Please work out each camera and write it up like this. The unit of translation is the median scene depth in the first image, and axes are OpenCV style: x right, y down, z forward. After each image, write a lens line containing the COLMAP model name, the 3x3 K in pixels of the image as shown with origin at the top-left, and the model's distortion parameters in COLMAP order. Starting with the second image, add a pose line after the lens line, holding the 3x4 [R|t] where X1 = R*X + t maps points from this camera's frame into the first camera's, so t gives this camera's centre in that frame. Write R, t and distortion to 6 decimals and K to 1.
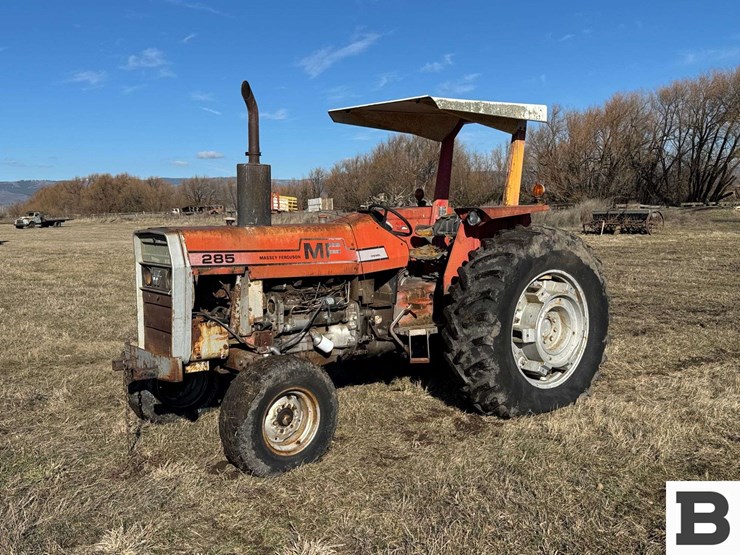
lens RADIAL K [[781.2, 0, 370.4], [0, 781.2, 274.1], [0, 0, 1]] dist [0.042354, 0.000000]
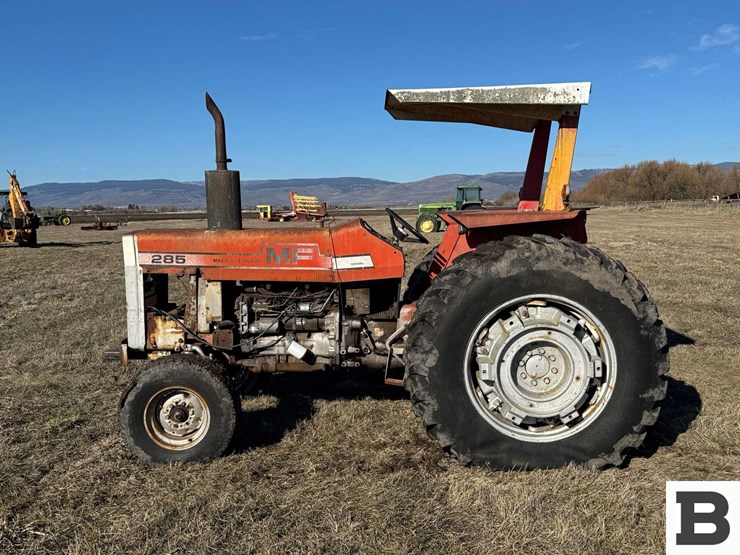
lens RADIAL K [[781.2, 0, 373.2], [0, 781.2, 275.9], [0, 0, 1]] dist [0.042354, 0.000000]
pose [[0.776745, 0.066250, -0.626321, 0.618608], [-0.054482, 0.997792, 0.037975, -0.046448], [0.627454, 0.004626, 0.778640, 0.287409]]
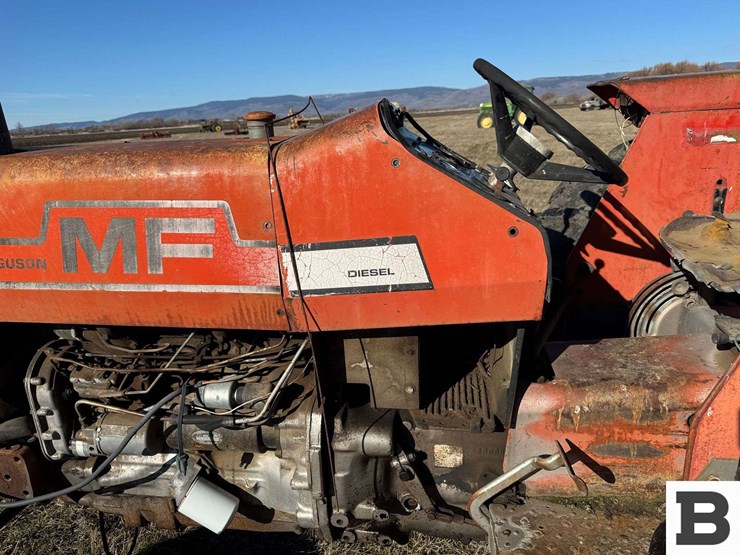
lens RADIAL K [[537.0, 0, 367.2], [0, 537.0, 280.7], [0, 0, 1]] dist [0.045020, -0.049552]
pose [[0.687432, 0.203206, -0.697241, 0.131601], [-0.025707, 0.966264, 0.256266, -0.067533], [0.725794, -0.158242, 0.669465, 0.894632]]
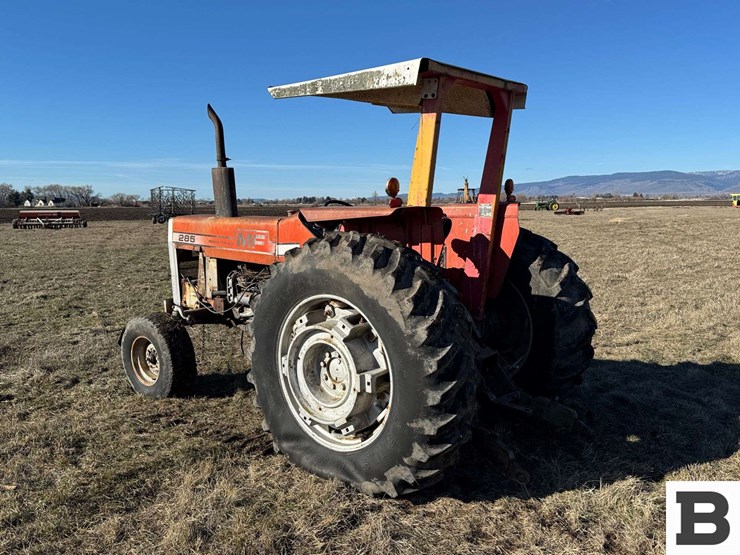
lens RADIAL K [[648.9, 0, 374.4], [0, 648.9, 275.6], [0, 0, 1]] dist [0.055055, -0.003262]
pose [[0.198678, 0.135488, -0.970654, 0.873018], [-0.081977, 0.989225, 0.121301, -0.105993], [0.976630, 0.055471, 0.207645, 0.947384]]
